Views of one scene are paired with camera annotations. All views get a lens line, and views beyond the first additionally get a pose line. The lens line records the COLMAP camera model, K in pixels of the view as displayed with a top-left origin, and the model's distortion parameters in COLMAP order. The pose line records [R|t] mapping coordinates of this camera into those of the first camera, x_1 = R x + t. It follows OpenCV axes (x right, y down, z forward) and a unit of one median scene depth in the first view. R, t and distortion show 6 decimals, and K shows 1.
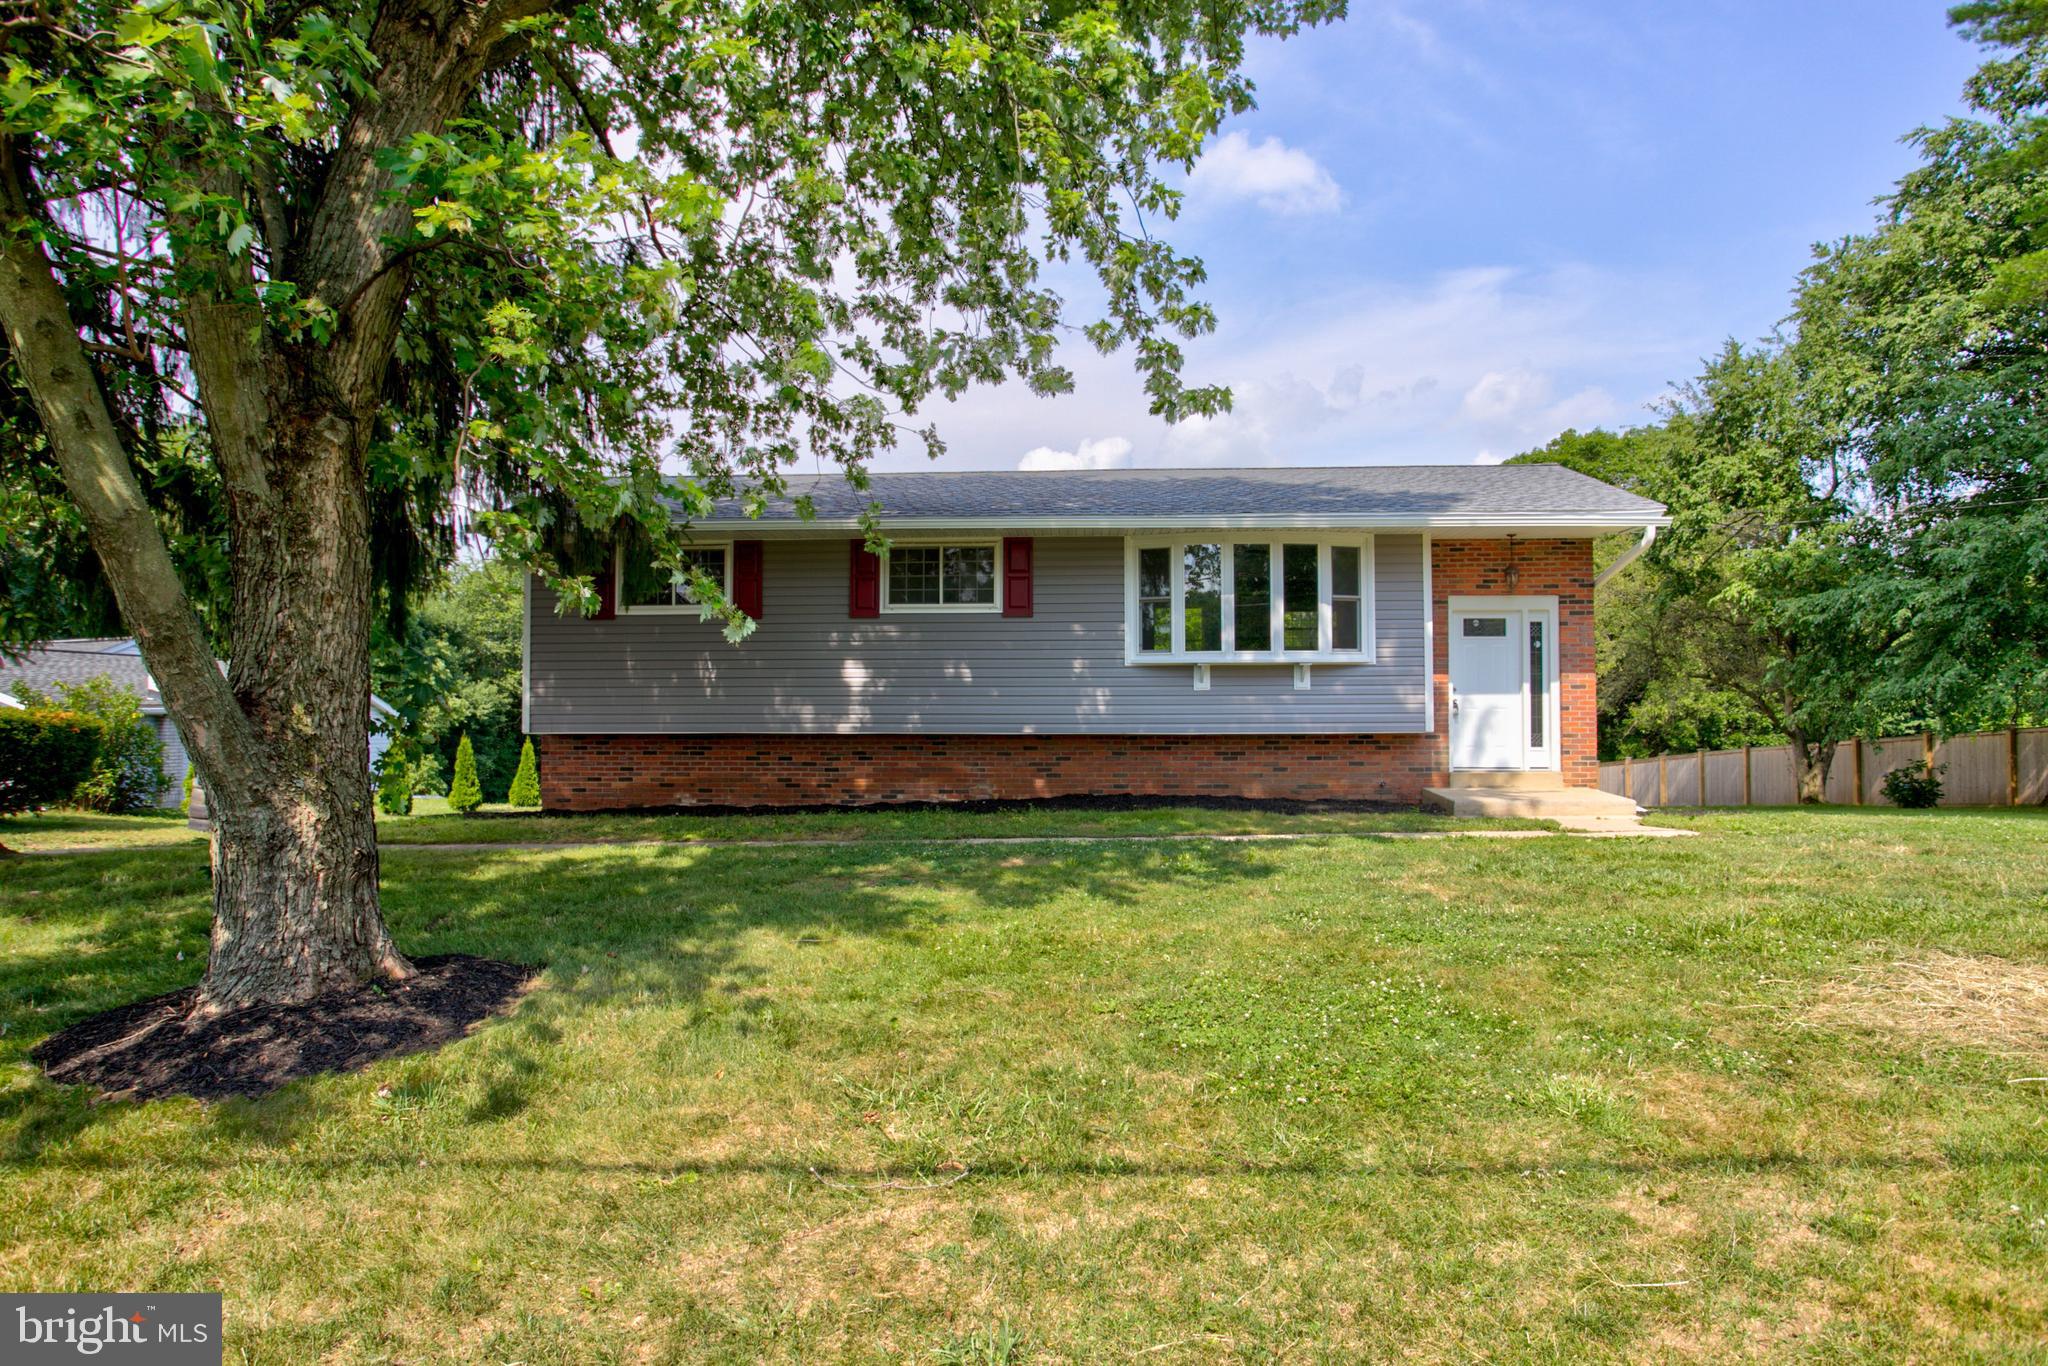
lens RADIAL K [[1130.2, 0, 1040.0], [0, 1130.2, 688.4], [0, 0, 1]] dist [-0.026189, 0.011897]
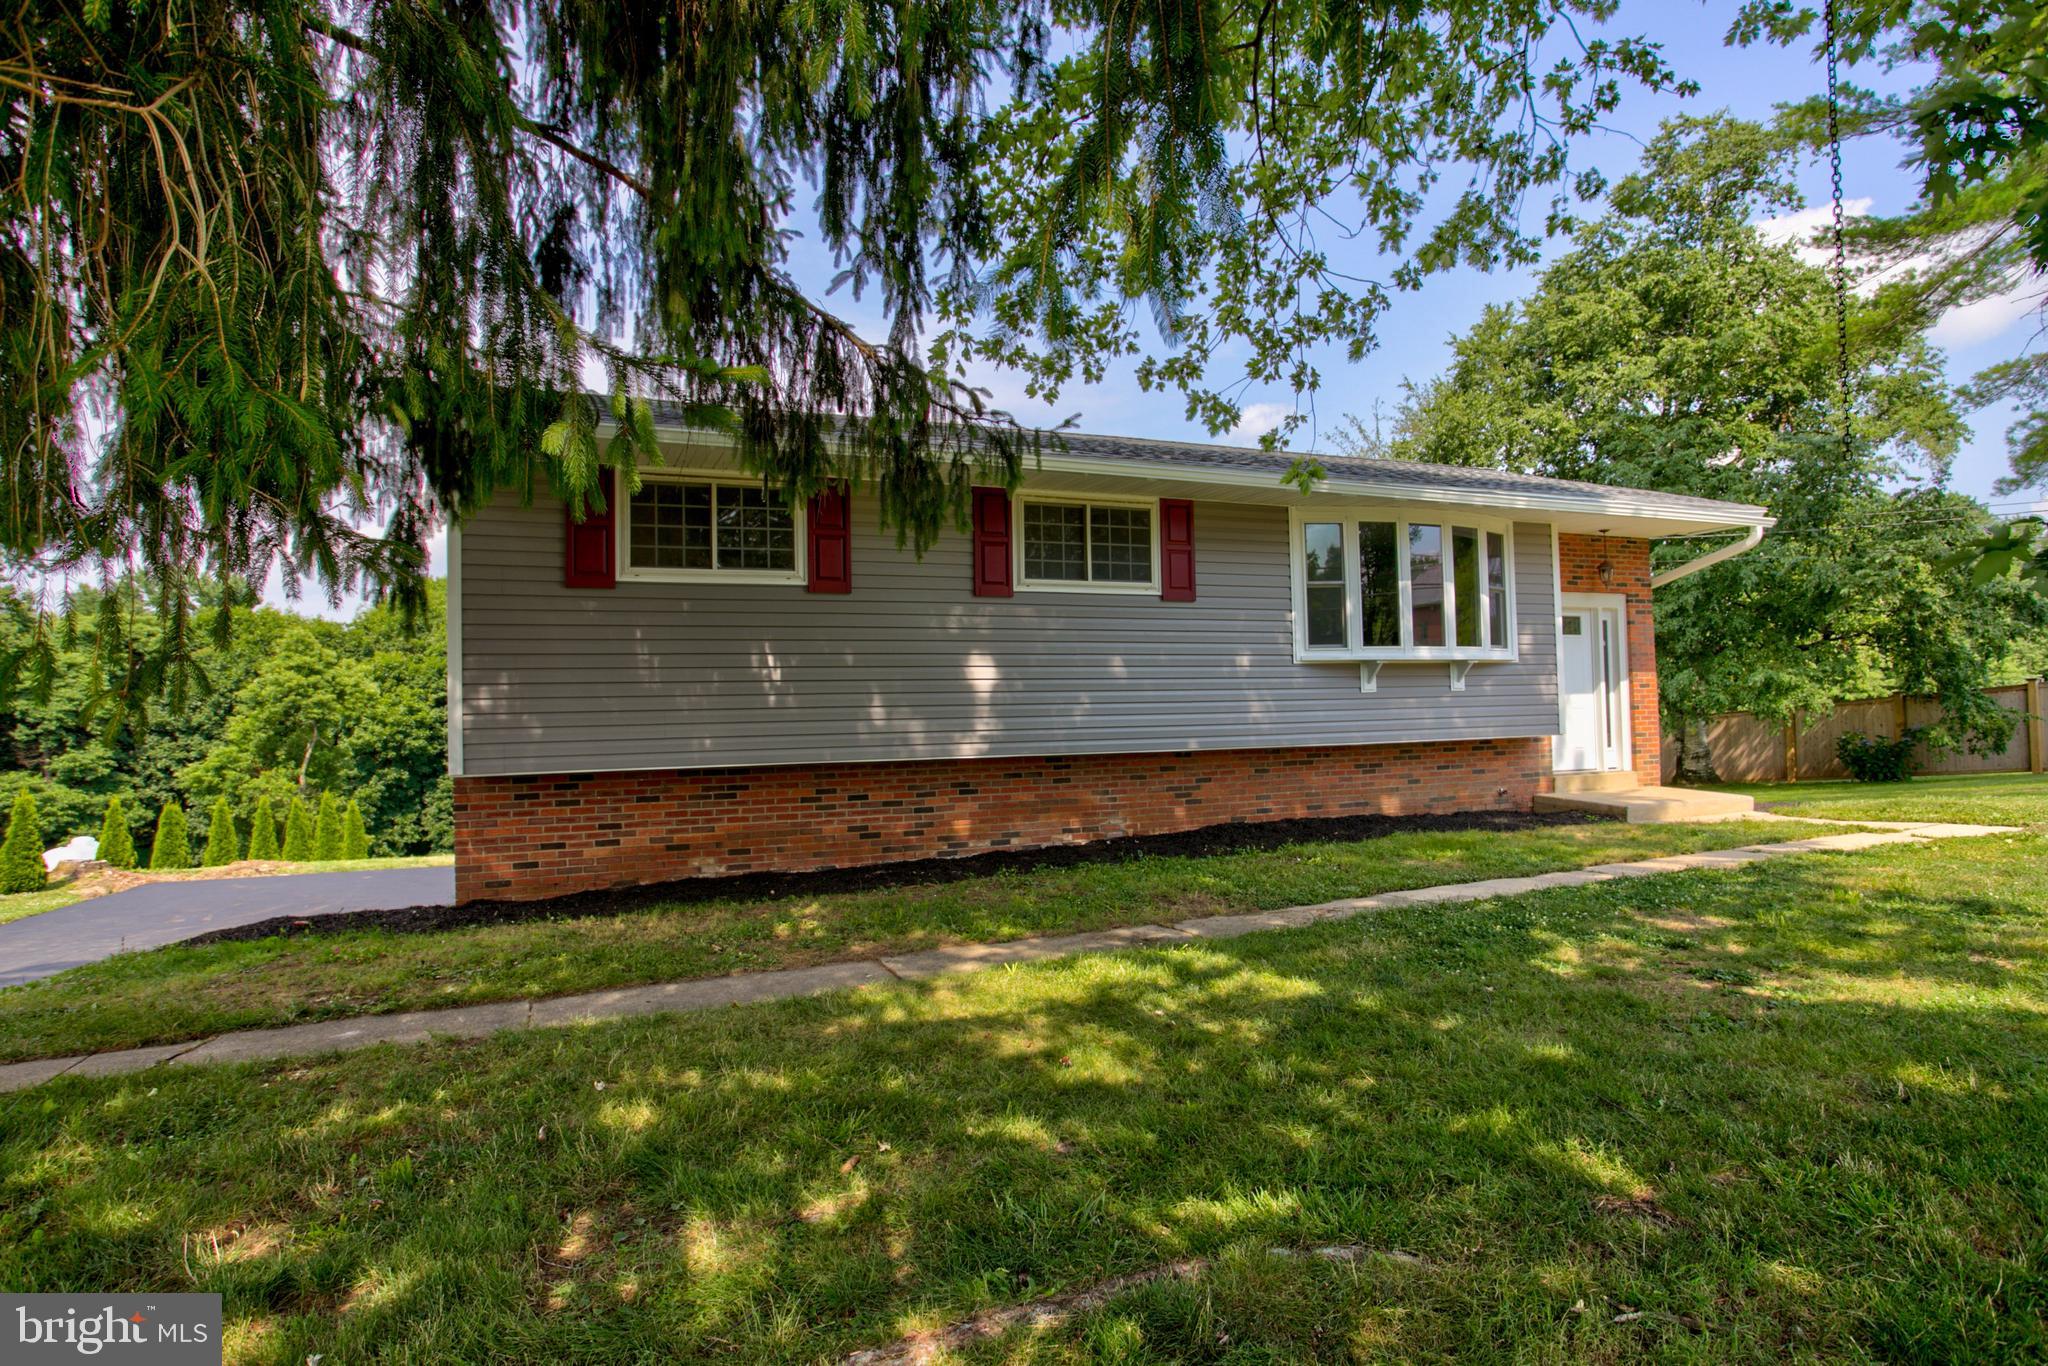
lens RADIAL K [[1130.2, 0, 1028.4], [0, 1130.2, 675.5], [0, 0, 1]] dist [-0.026189, 0.011897]
pose [[0.898912, -0.002592, 0.438121, -0.452818], [0.014336, 0.999621, -0.023500, 0.005319], [-0.437894, 0.027405, 0.898609, 0.342014]]
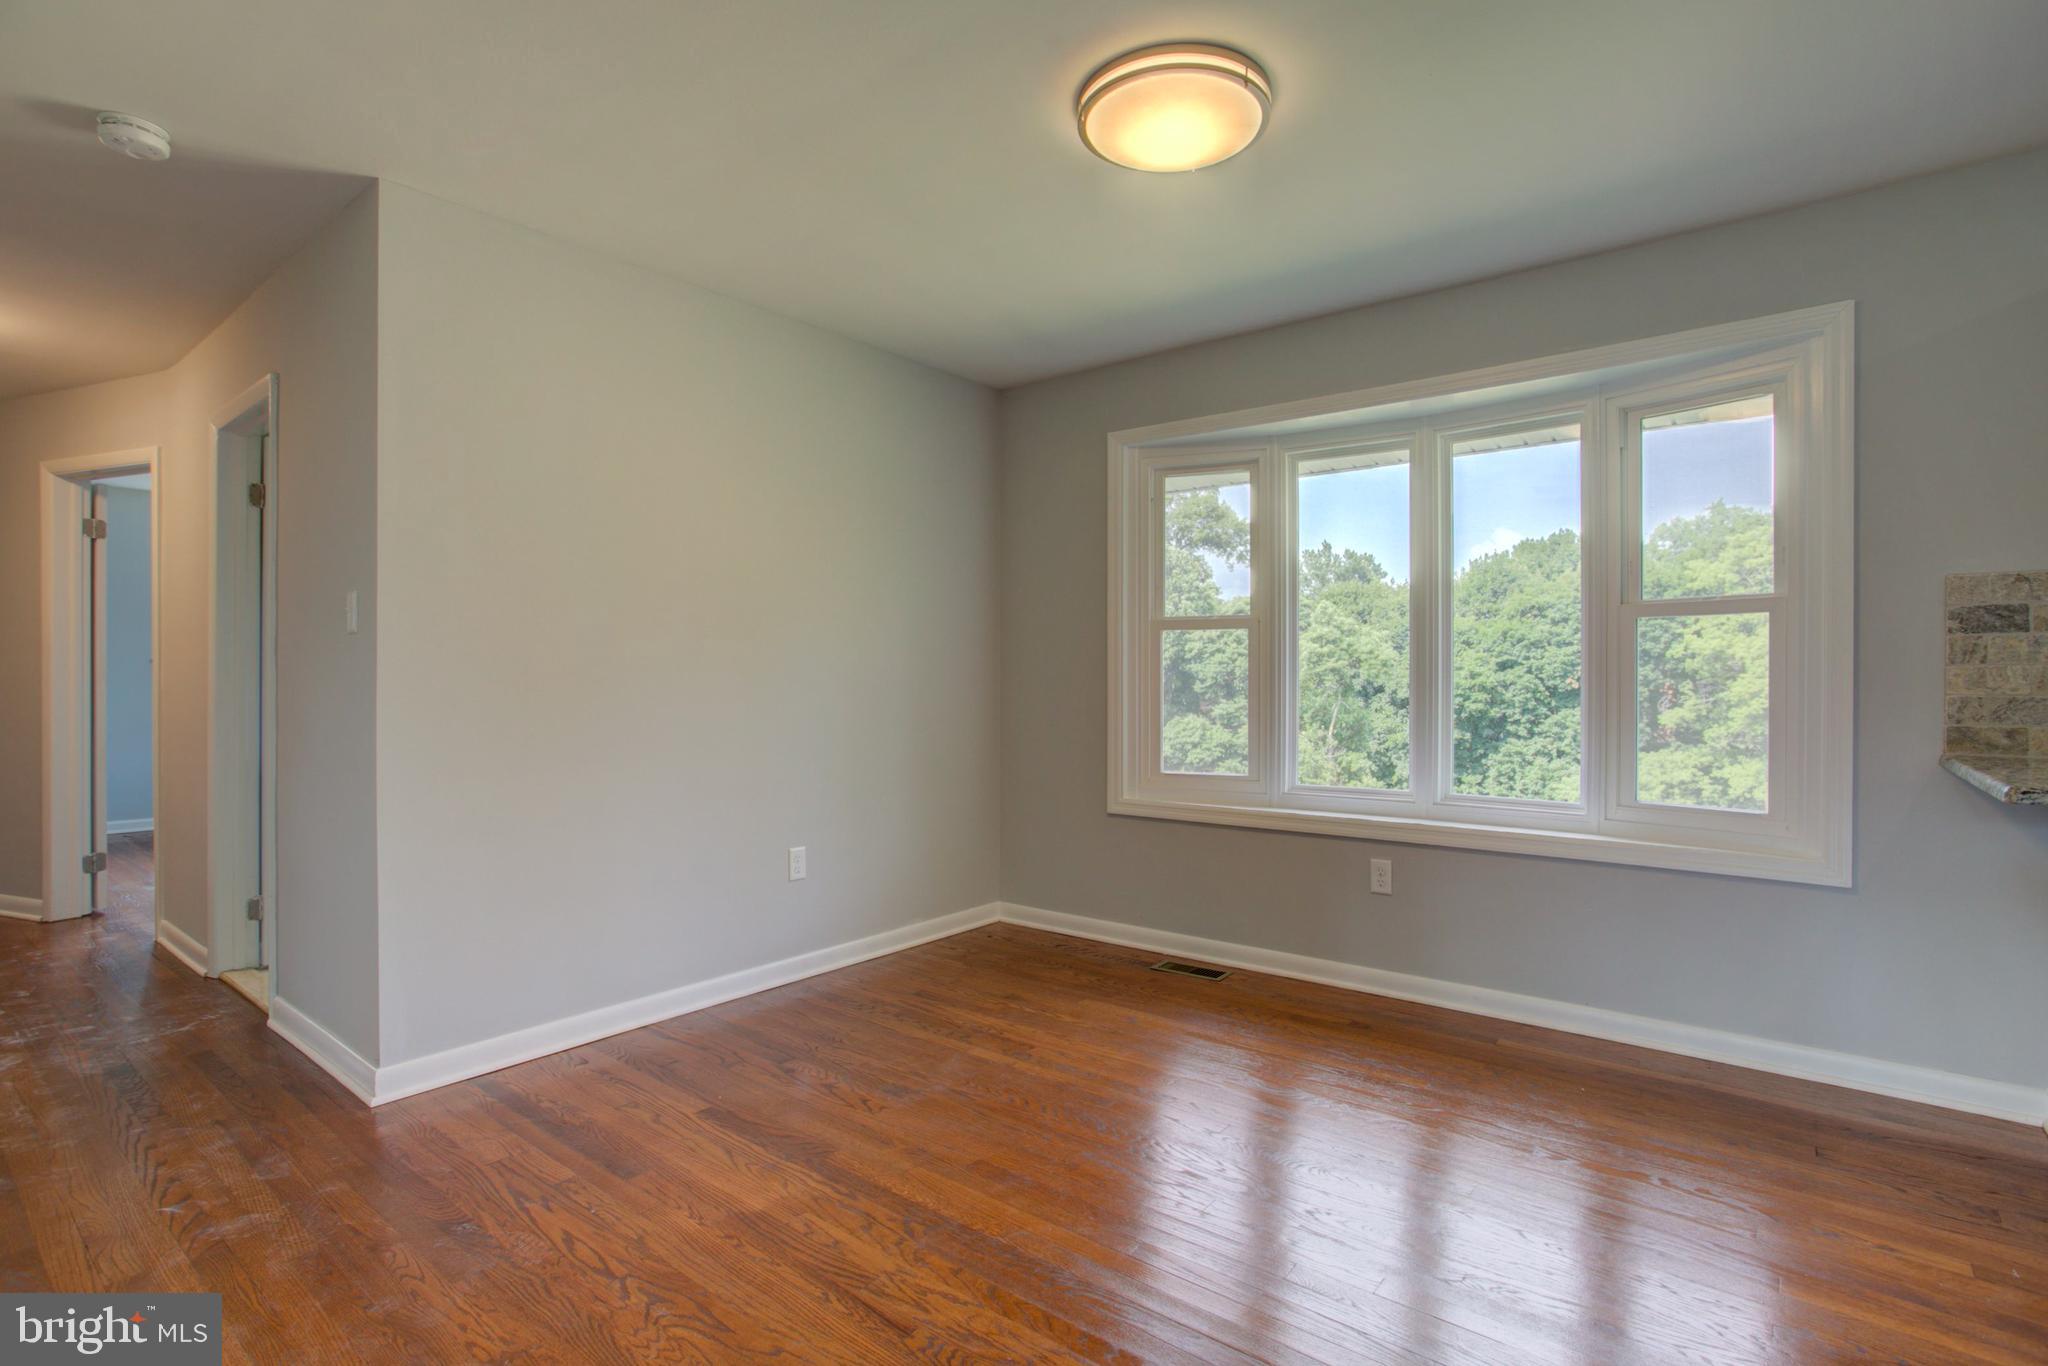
lens RADIAL K [[995.8, 0, 1021.7], [0, 995.8, 678.7], [0, 0, 1]] dist [-0.060968, 0.031031]
pose [[0.814958, 0.003129, -0.579512, 0.208913], [0.005535, 0.999898, 0.013183, -0.046880], [0.579494, -0.013952, 0.814857, 1.276464]]
